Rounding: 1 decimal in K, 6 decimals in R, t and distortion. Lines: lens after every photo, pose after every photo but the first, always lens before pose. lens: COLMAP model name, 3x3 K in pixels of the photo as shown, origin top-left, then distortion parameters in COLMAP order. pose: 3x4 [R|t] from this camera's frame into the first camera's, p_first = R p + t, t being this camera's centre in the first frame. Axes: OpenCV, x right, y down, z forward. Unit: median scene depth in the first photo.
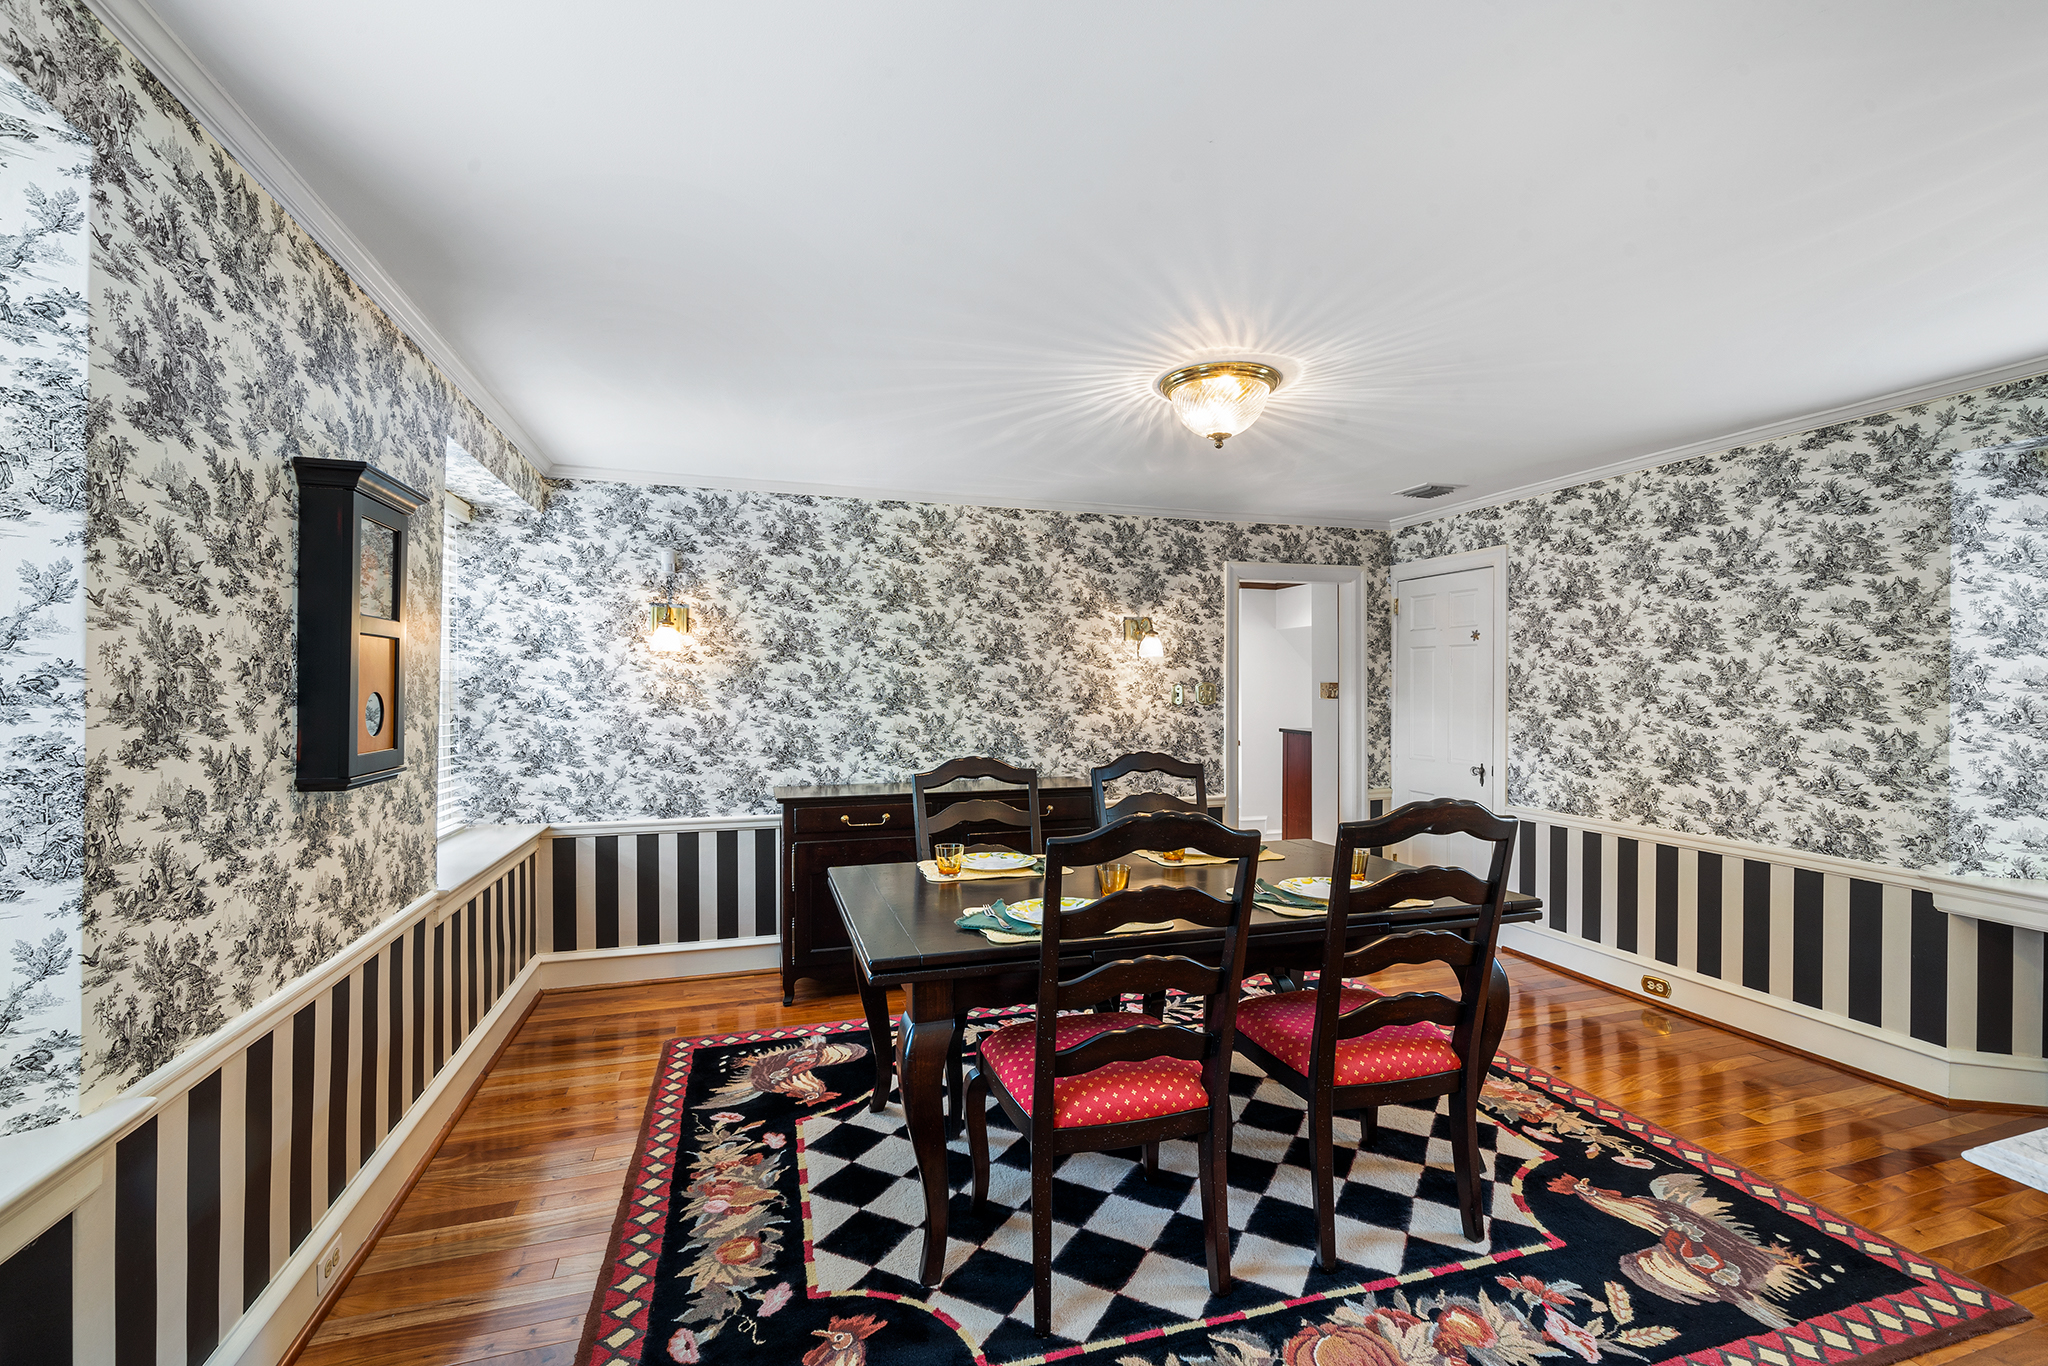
lens RADIAL K [[862.1, 0, 1032.5], [0, 862.1, 689.1], [0, 0, 1]] dist [-0.002577, 0.000486]
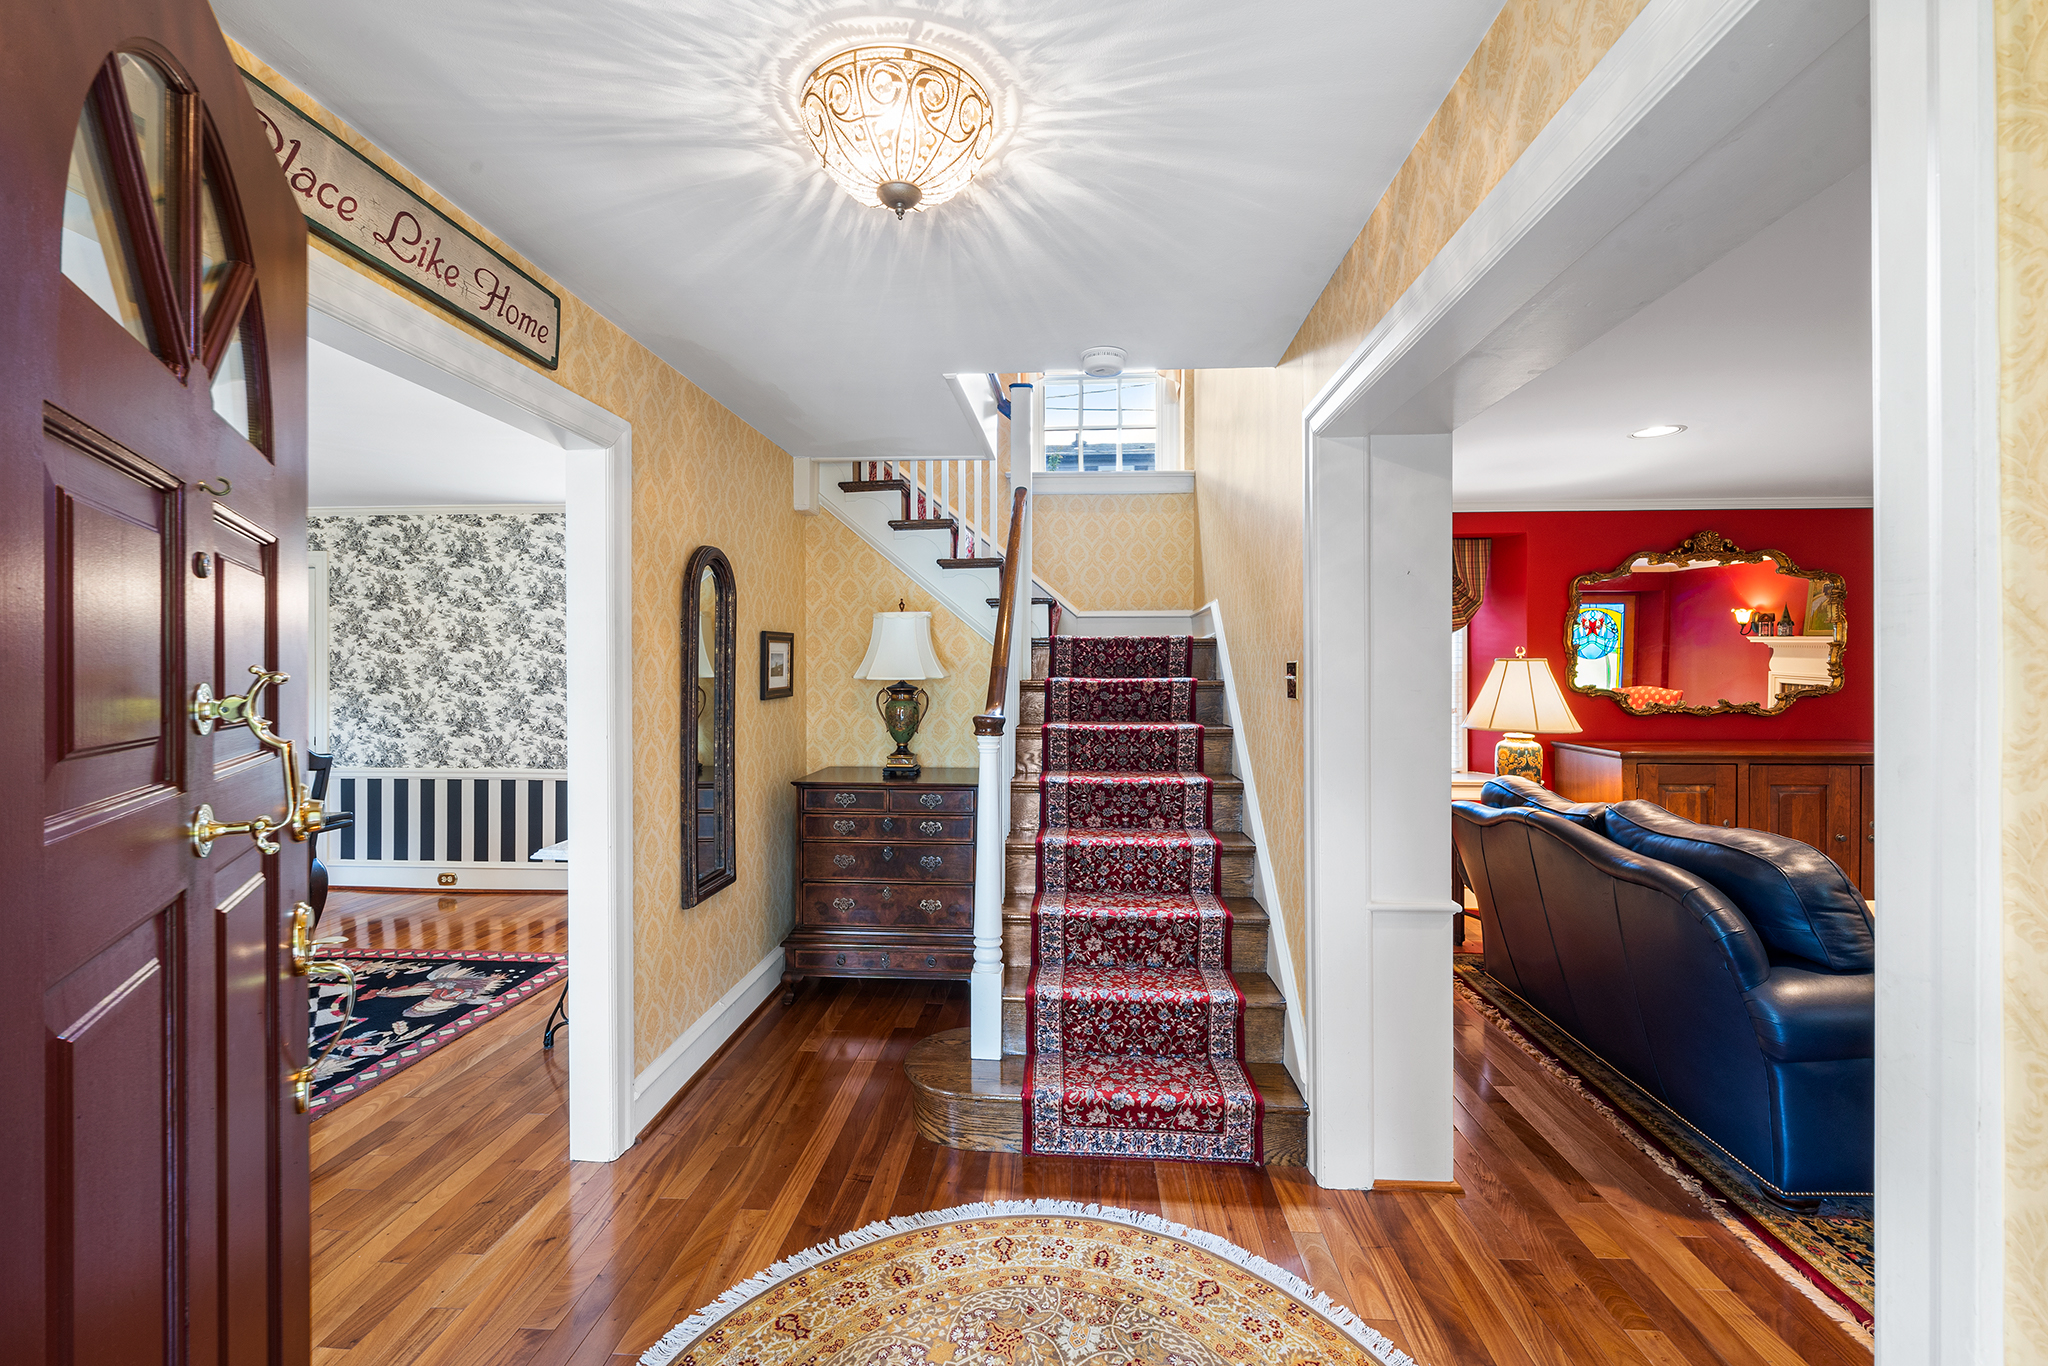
lens RADIAL K [[824.9, 0, 1006.6], [0, 824.9, 671.1], [0, 0, 1]] dist [-0.004001, 0.000506]
pose [[0.373951, -0.002878, 0.927444, -0.255233], [0.004840, 0.999988, 0.001152, 0.004458], [-0.927436, 0.004058, 0.373961, -0.488985]]
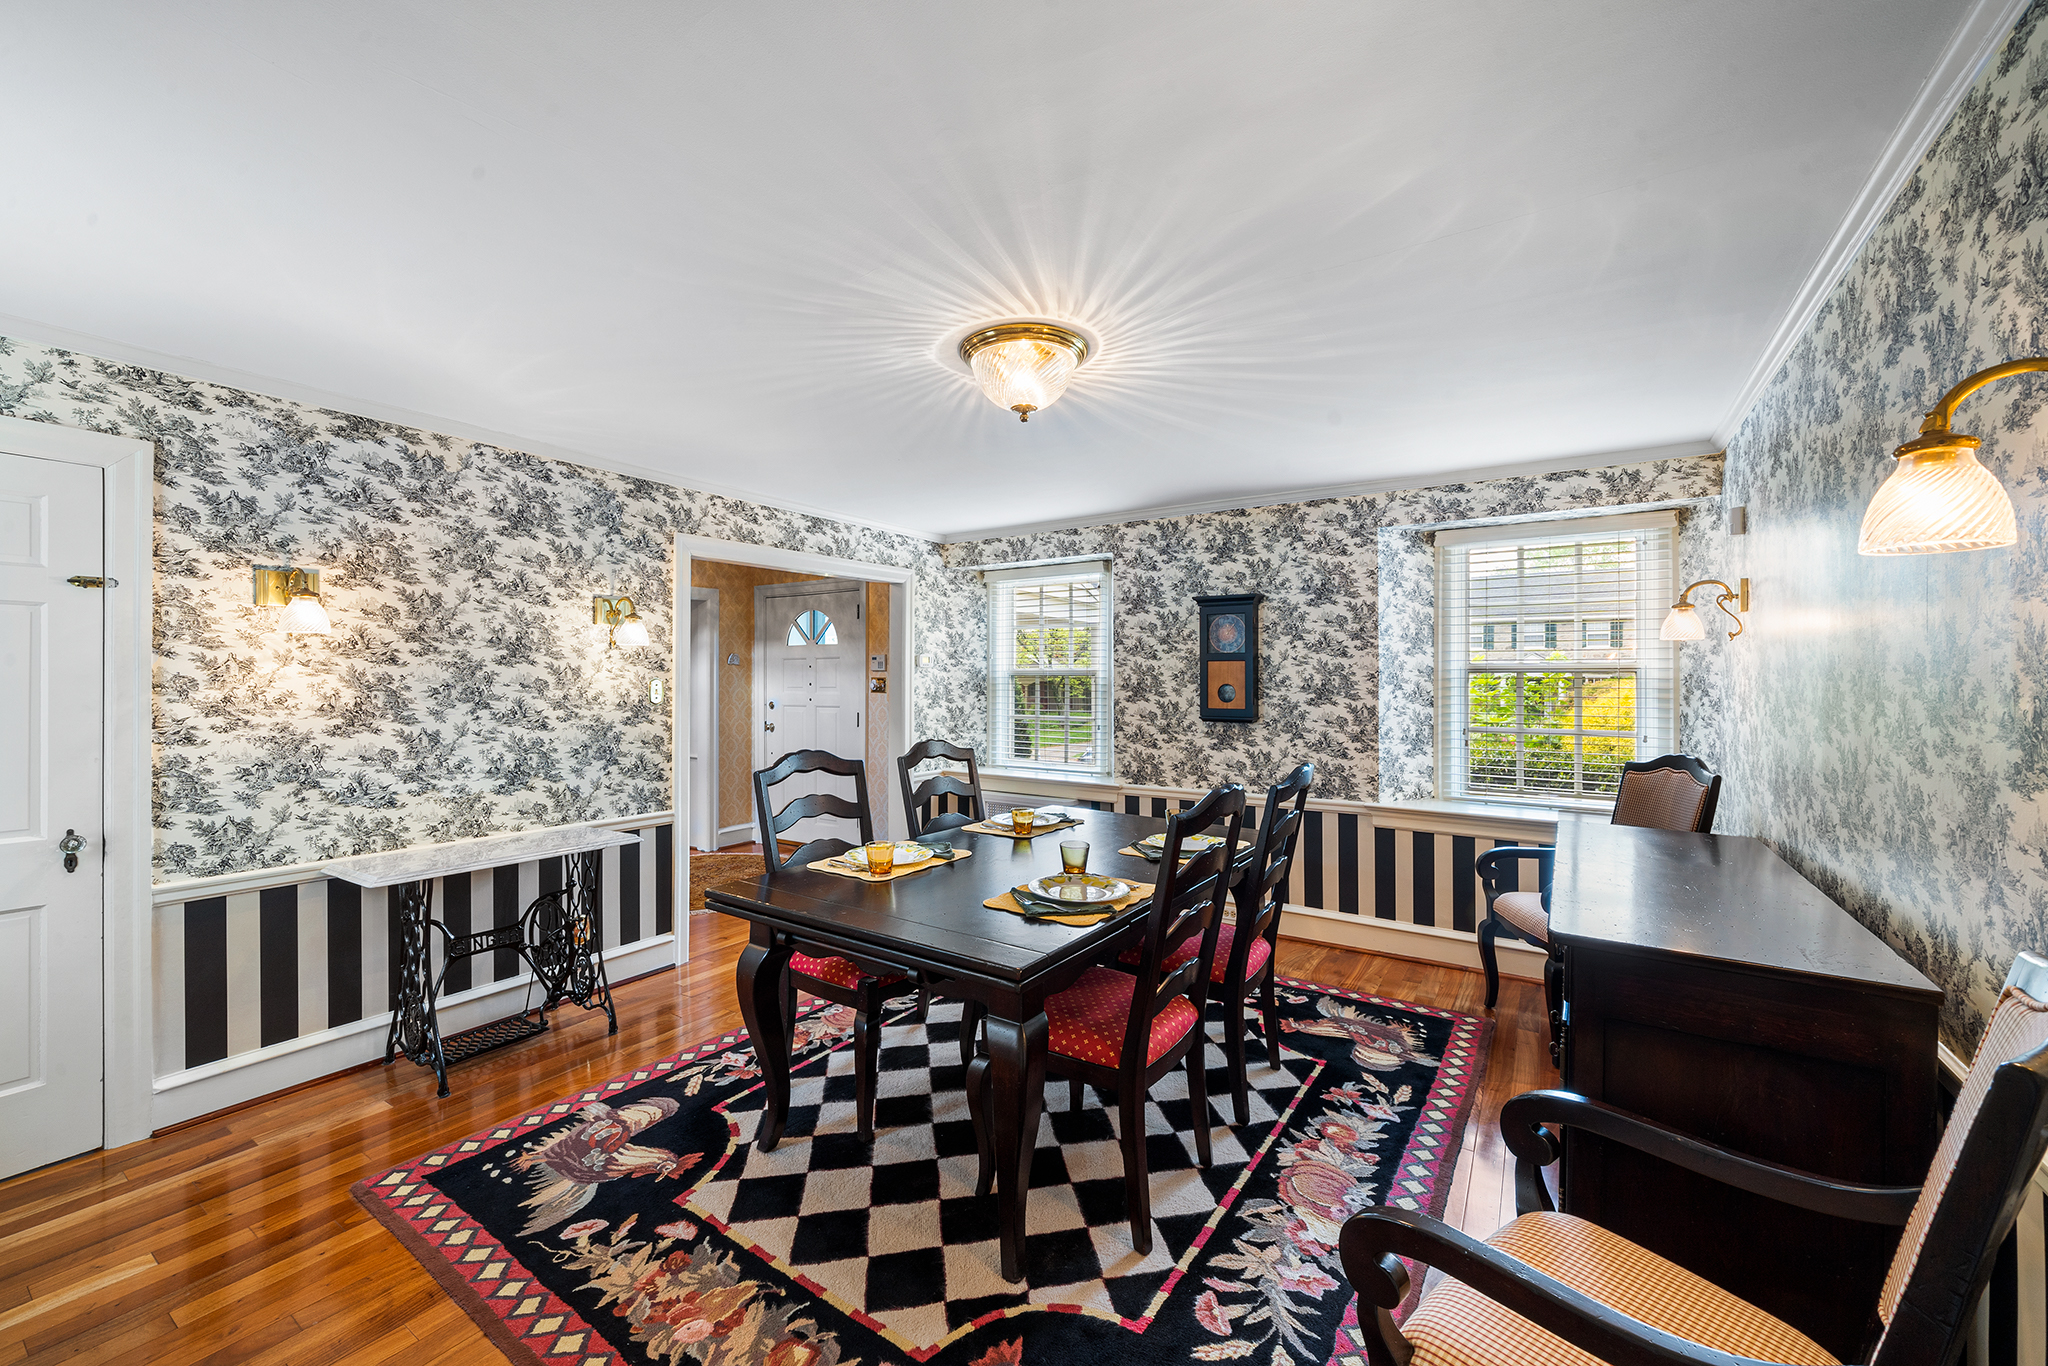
lens RADIAL K [[824.9, 0, 1022.2], [0, 824.9, 682.0], [0, 0, 1]] dist [-0.004001, 0.000506]
pose [[-0.787723, -0.001535, -0.616027, 0.745909], [-0.005293, 0.999977, 0.004276, -0.005285], [0.616007, 0.006629, -0.787713, 1.659028]]
